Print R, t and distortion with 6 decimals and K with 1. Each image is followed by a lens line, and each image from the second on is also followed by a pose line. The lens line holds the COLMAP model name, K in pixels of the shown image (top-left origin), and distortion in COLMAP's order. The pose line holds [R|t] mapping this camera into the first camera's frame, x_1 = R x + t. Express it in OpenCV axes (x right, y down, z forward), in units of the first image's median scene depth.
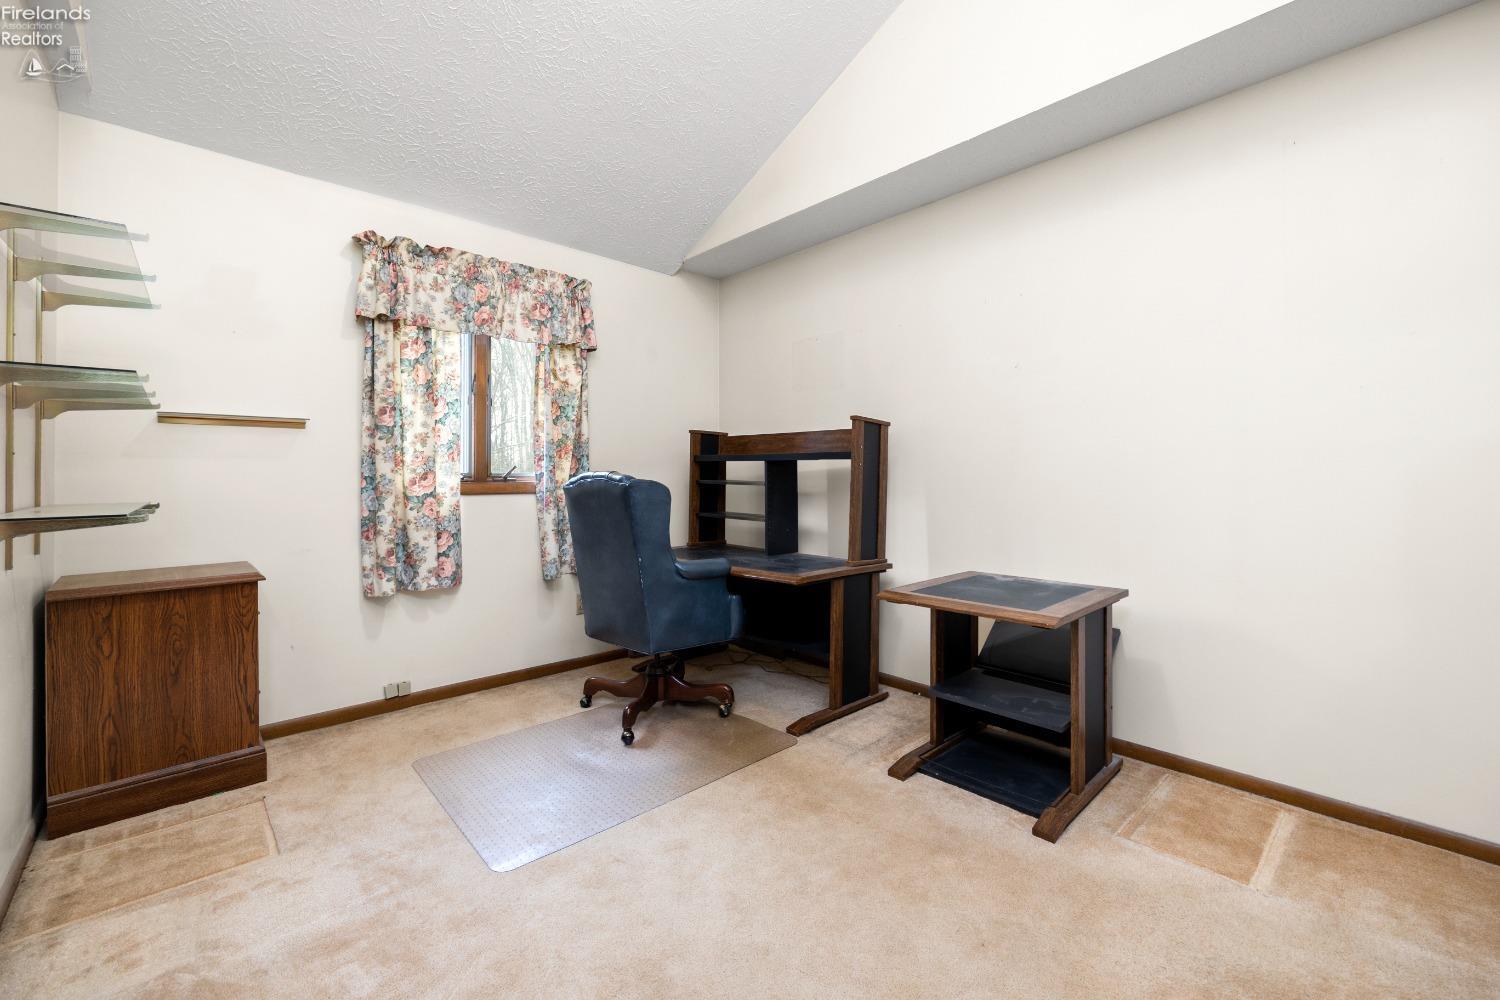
lens RADIAL K [[625.7, 0, 716.6], [0, 625.7, 474.9], [0, 0, 1]] dist [0.004066, -0.001229]
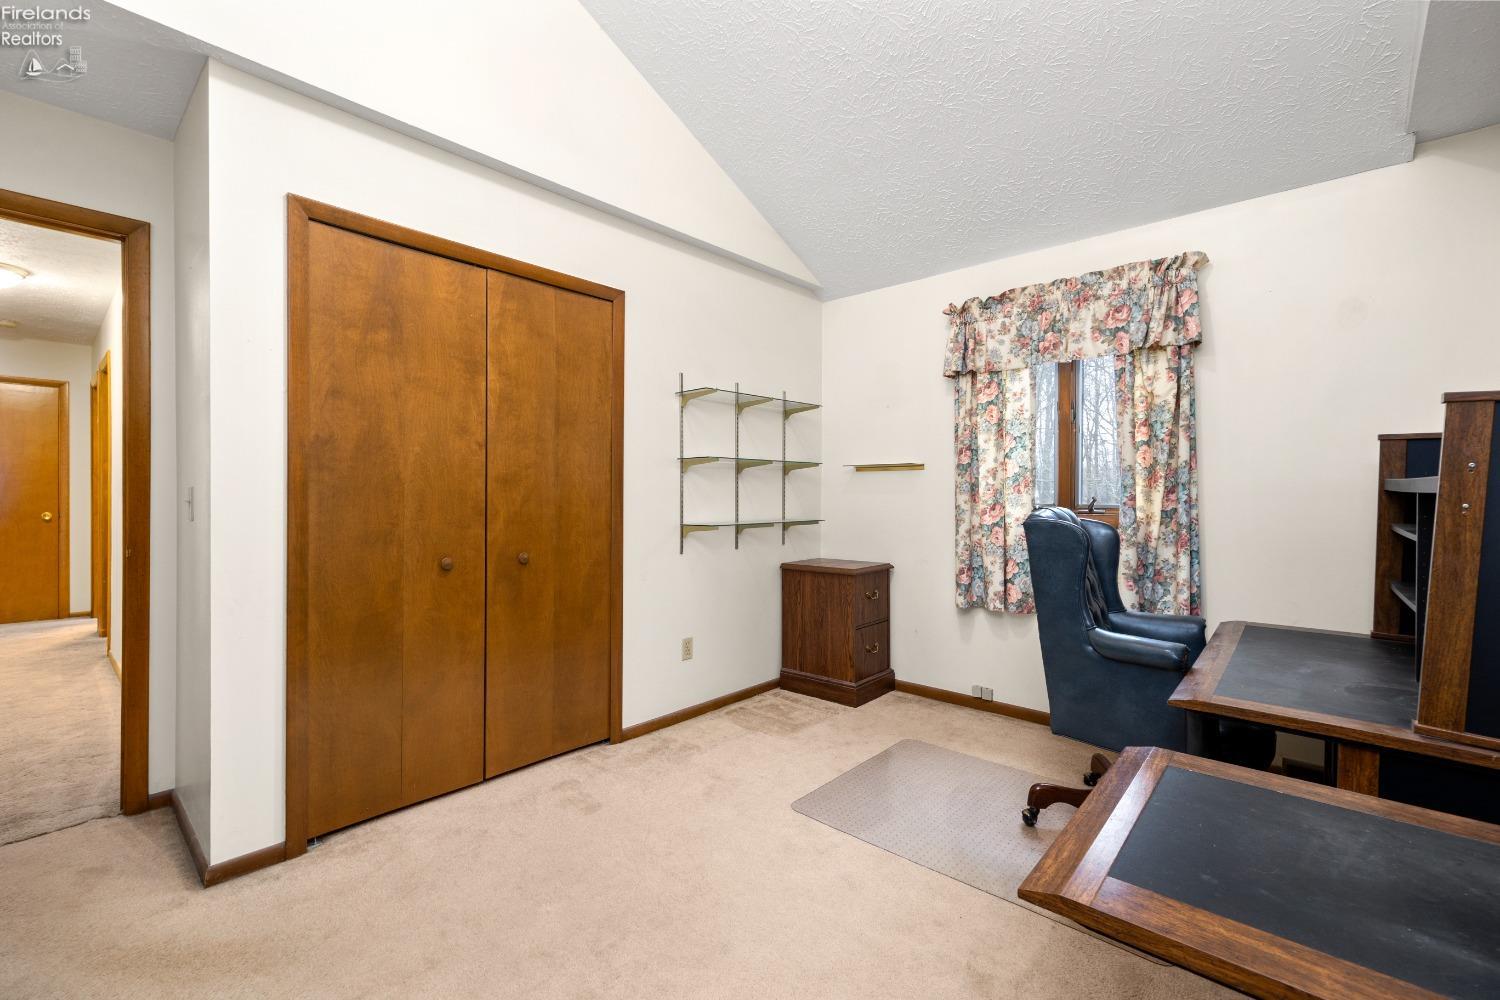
lens RADIAL K [[625.7, 0, 747.2], [0, 625.7, 496.1], [0, 0, 1]] dist [0.004066, -0.001229]
pose [[0.107214, 0.009050, -0.994195, 0.576481], [0.002029, 0.999954, 0.009322, -0.027882], [0.994234, -0.003017, 0.107191, 0.450110]]
